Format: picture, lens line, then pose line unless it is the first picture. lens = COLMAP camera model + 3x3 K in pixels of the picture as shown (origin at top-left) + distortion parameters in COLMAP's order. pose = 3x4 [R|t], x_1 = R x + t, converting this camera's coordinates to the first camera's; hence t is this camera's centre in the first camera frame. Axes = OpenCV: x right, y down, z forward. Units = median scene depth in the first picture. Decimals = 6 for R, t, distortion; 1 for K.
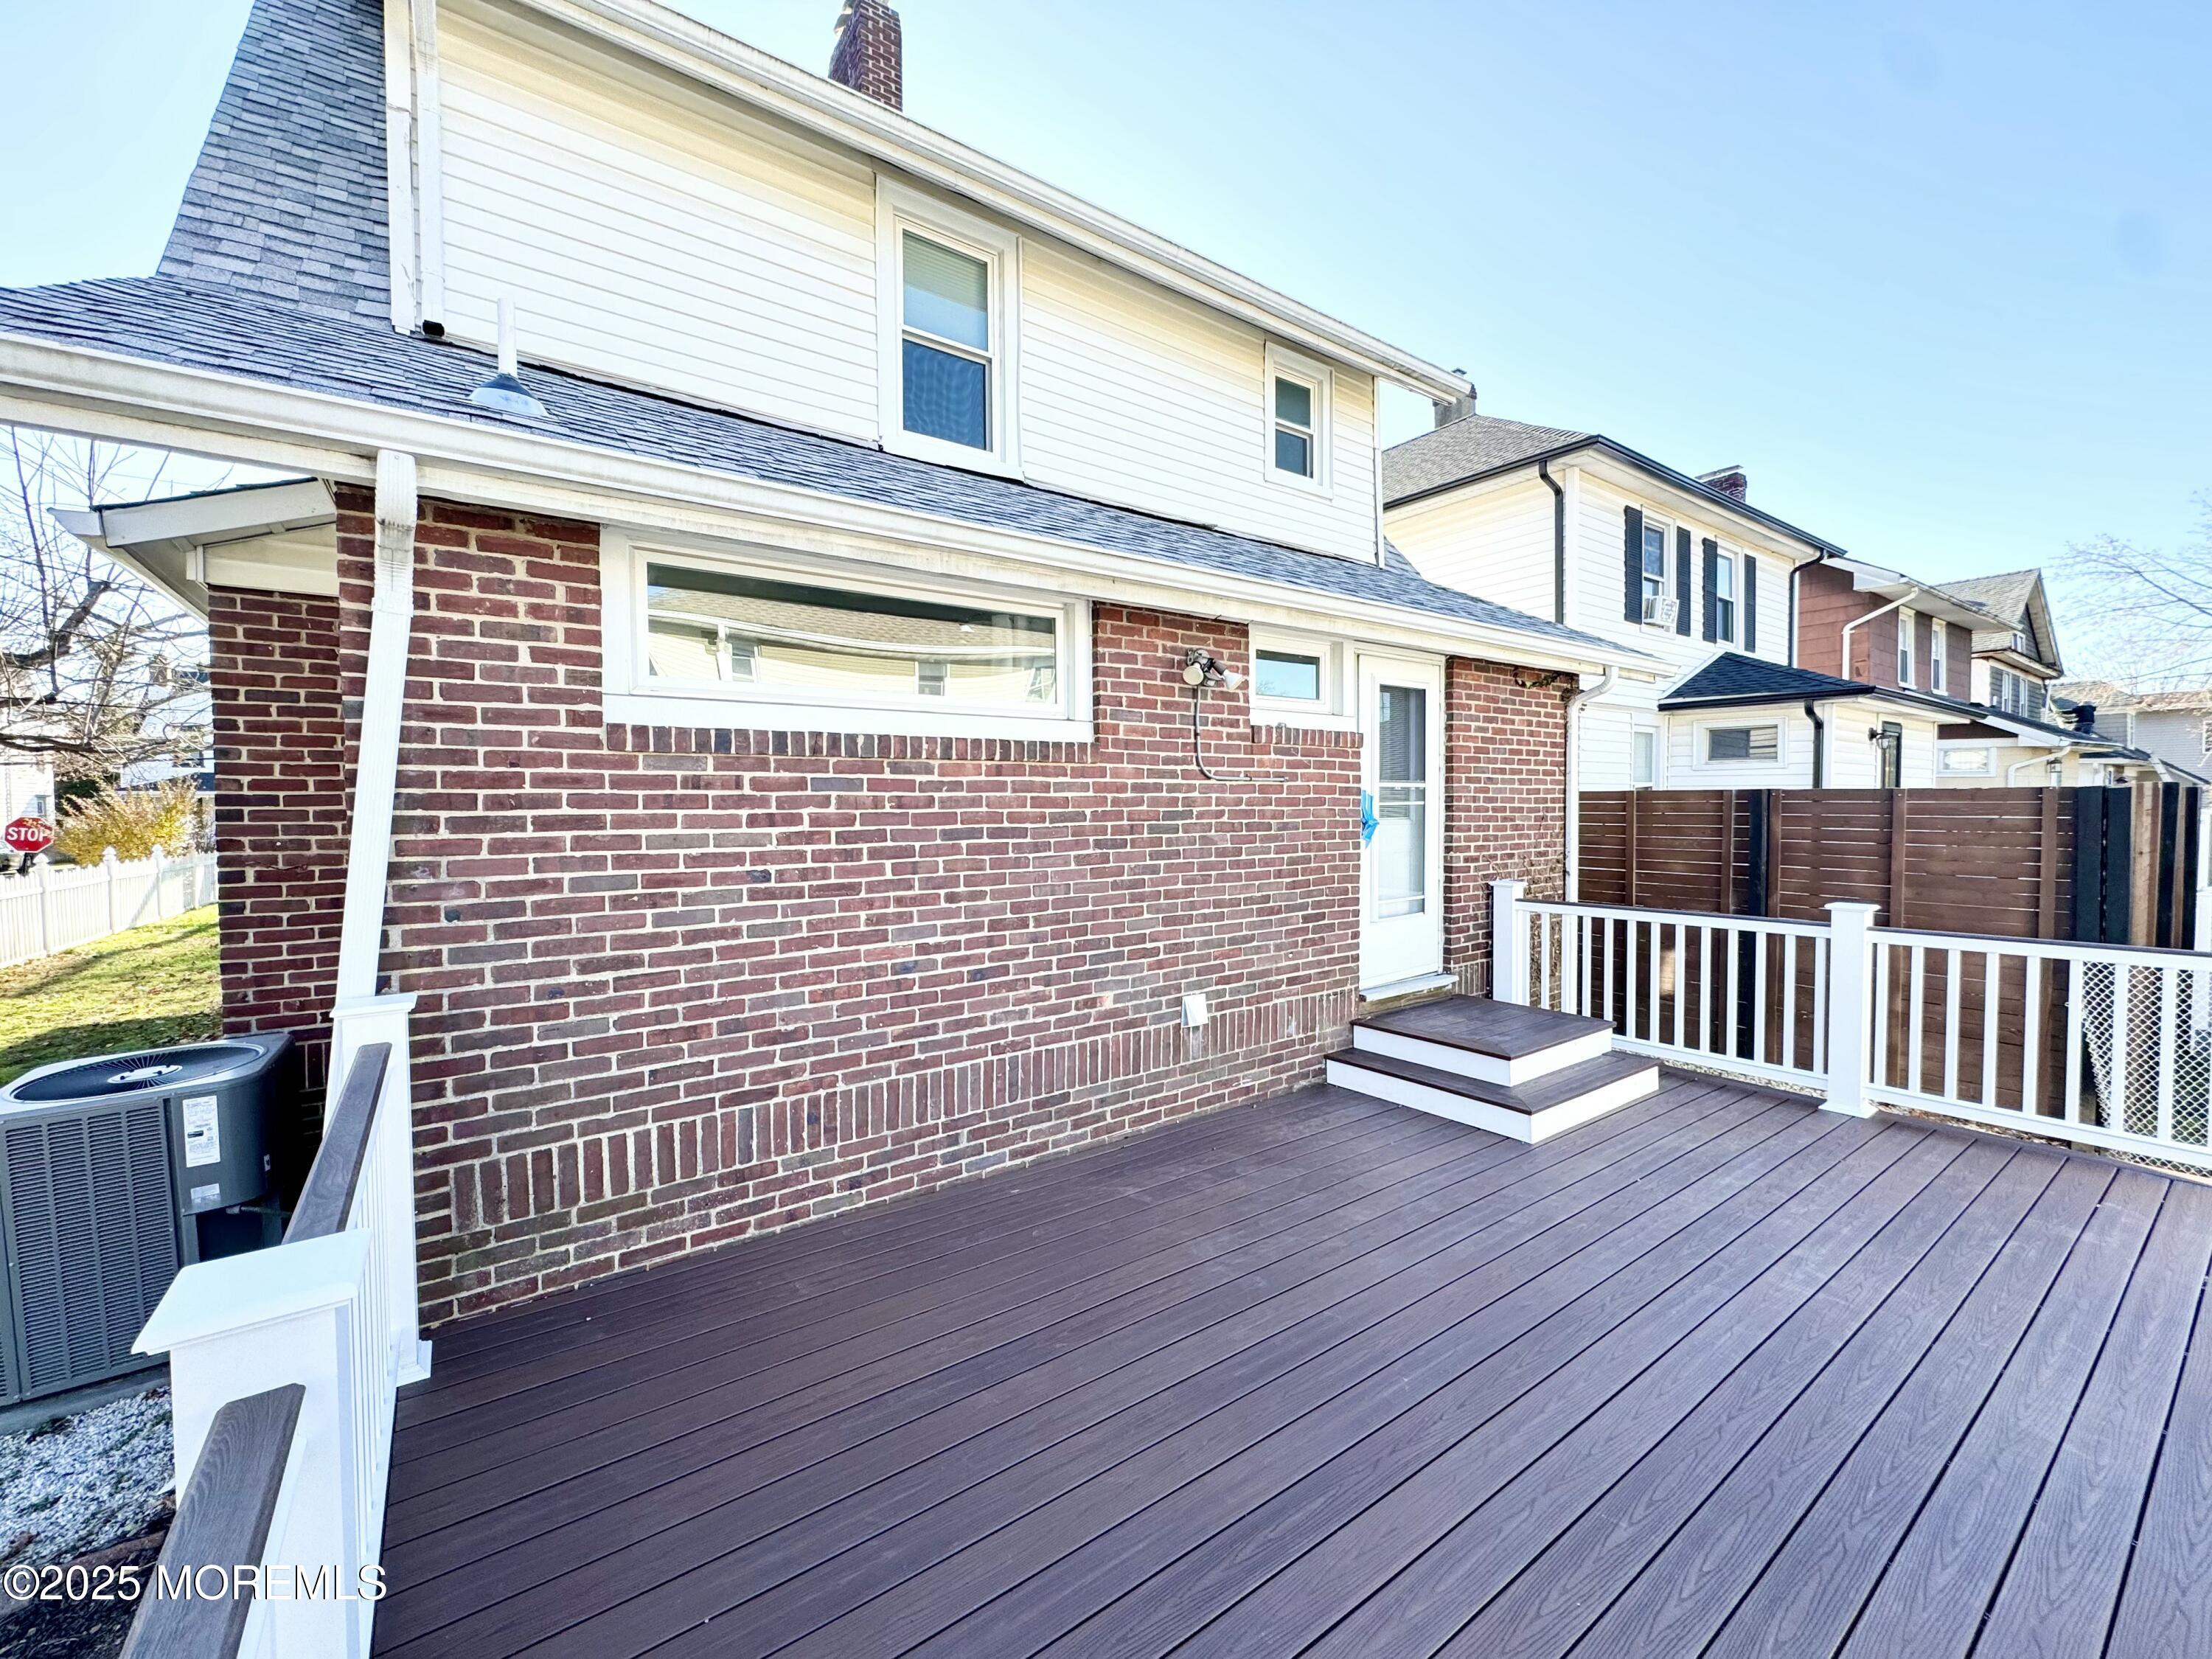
lens RADIAL K [[882.8, 0, 1101.9], [0, 882.8, 836.5], [0, 0, 1]] dist [-0.002775, -0.000074]
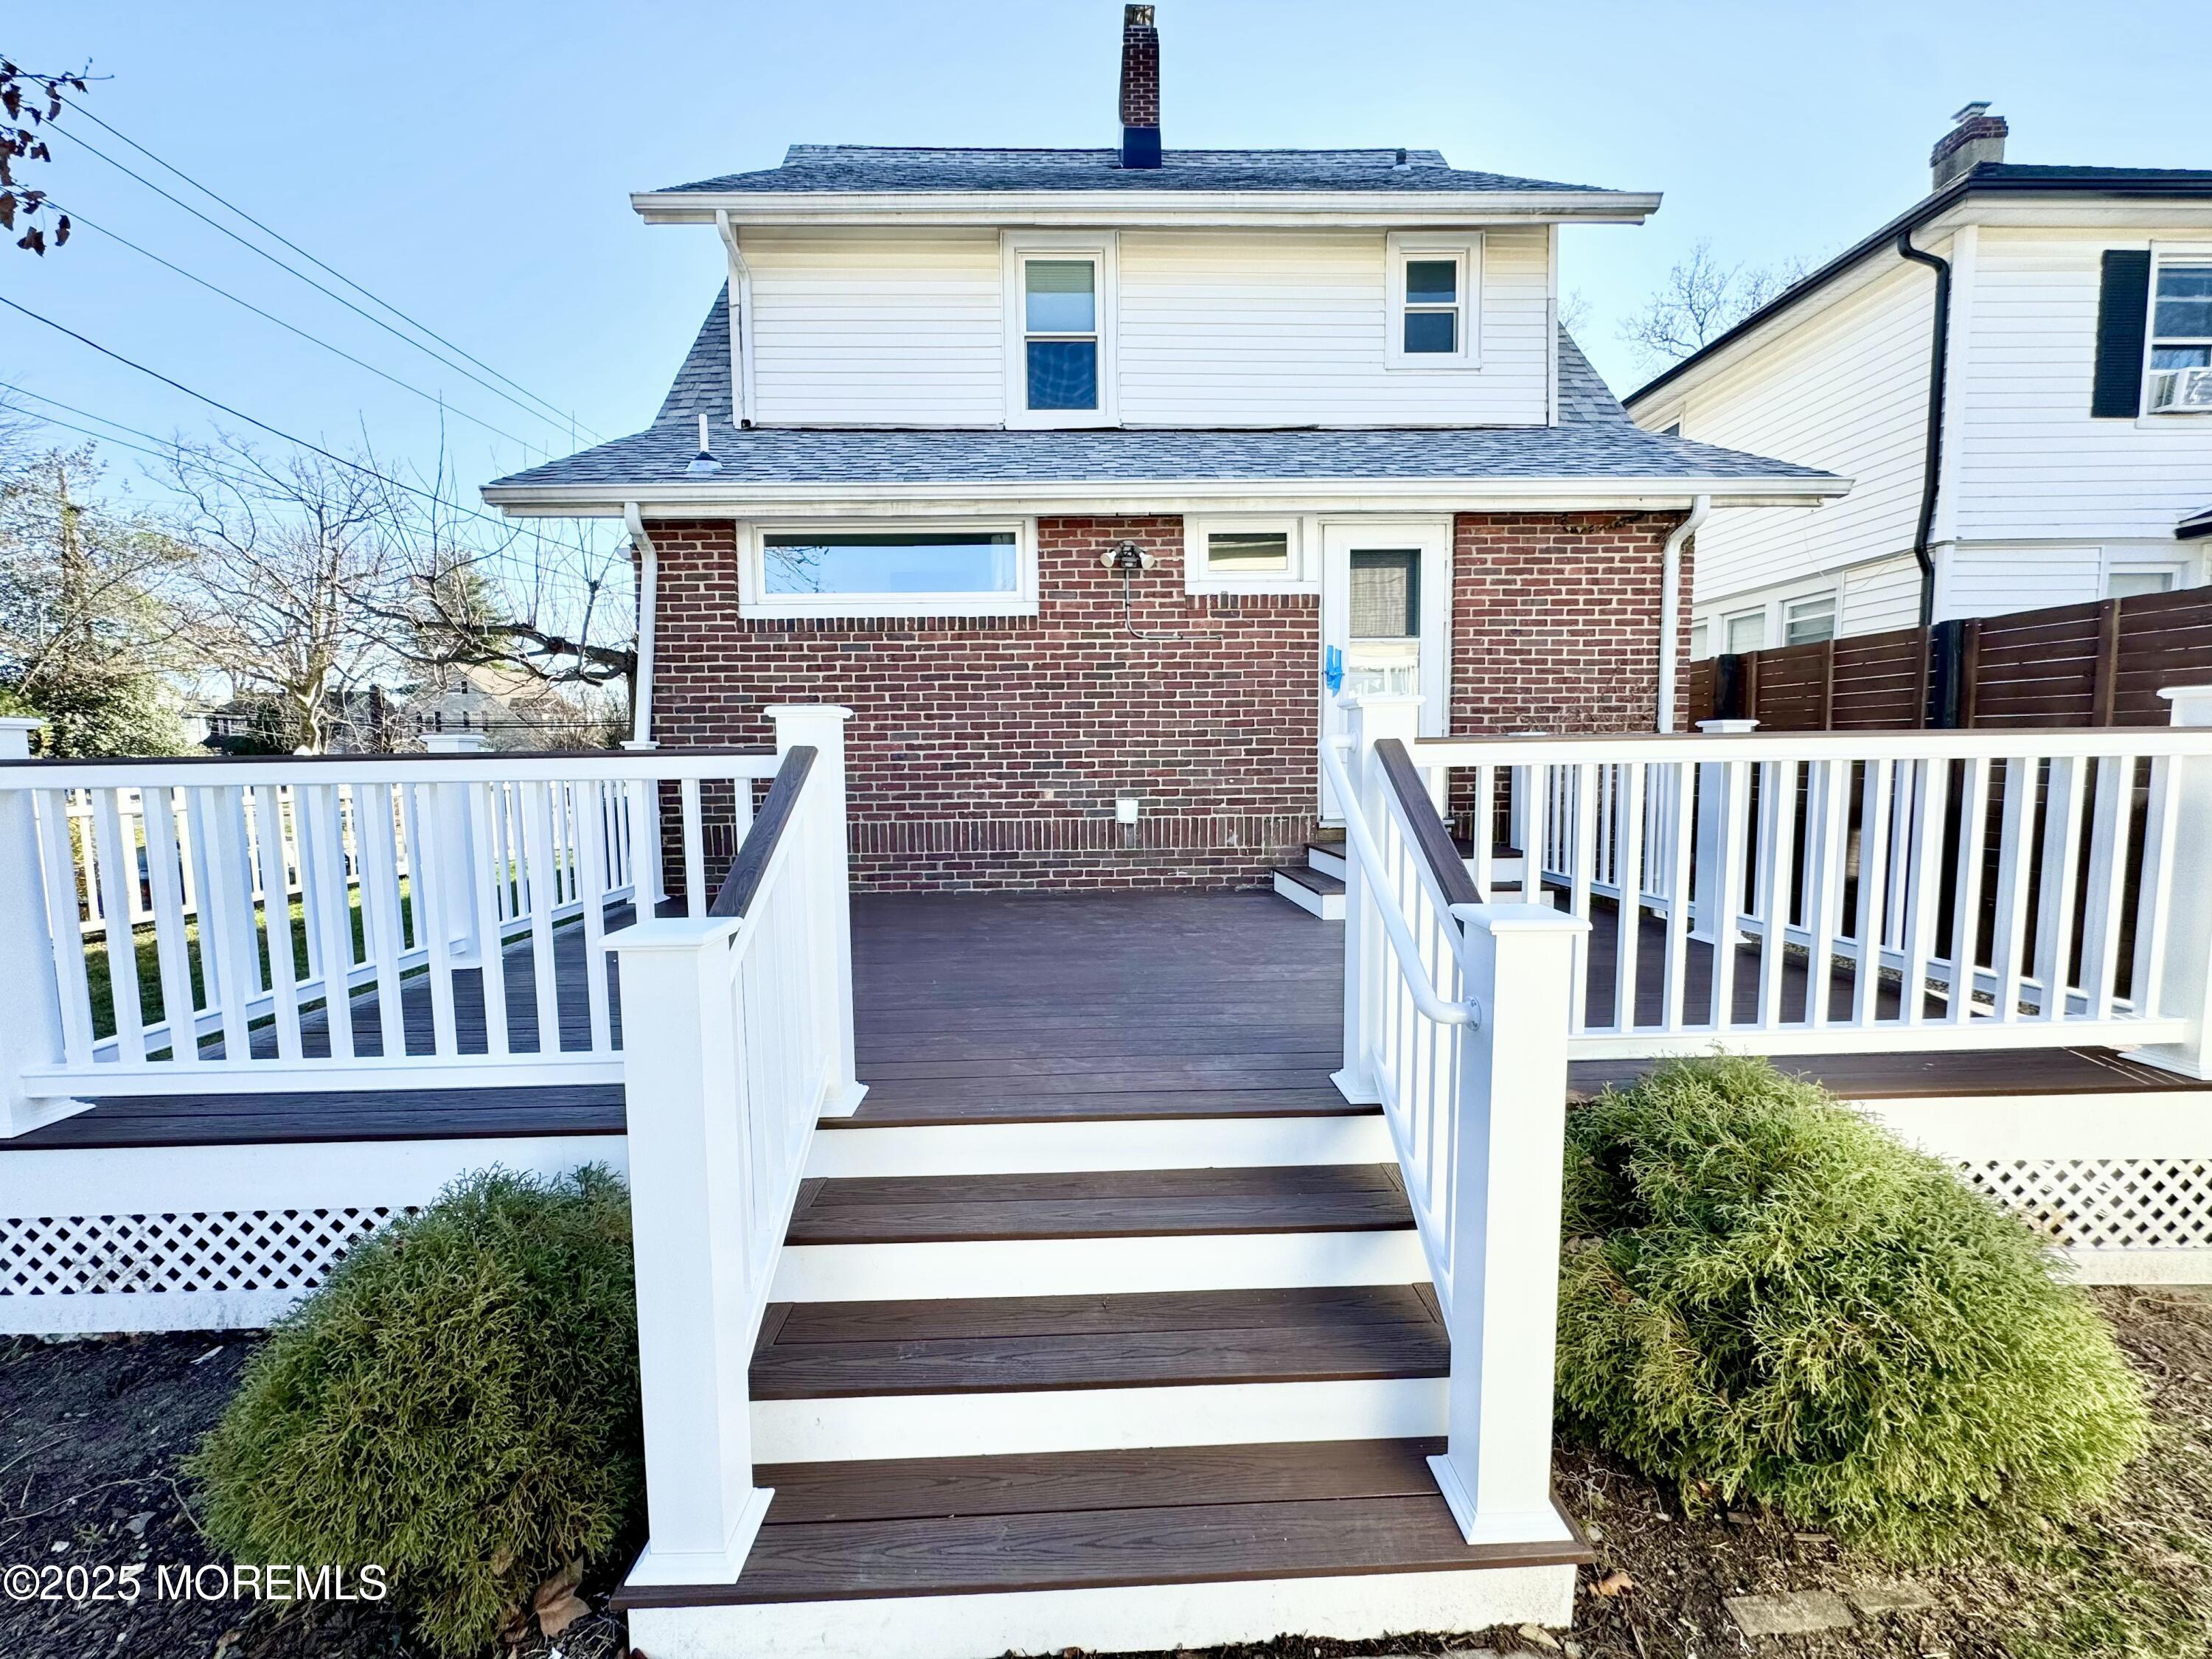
lens RADIAL K [[882.8, 0, 1099.4], [0, 882.8, 831.9], [0, 0, 1]] dist [-0.002775, -0.000074]
pose [[0.829524, 0.045802, -0.556590, 0.952605], [-0.012886, 0.997936, 0.062915, 0.165115], [0.558323, -0.045017, 0.828401, -0.174225]]
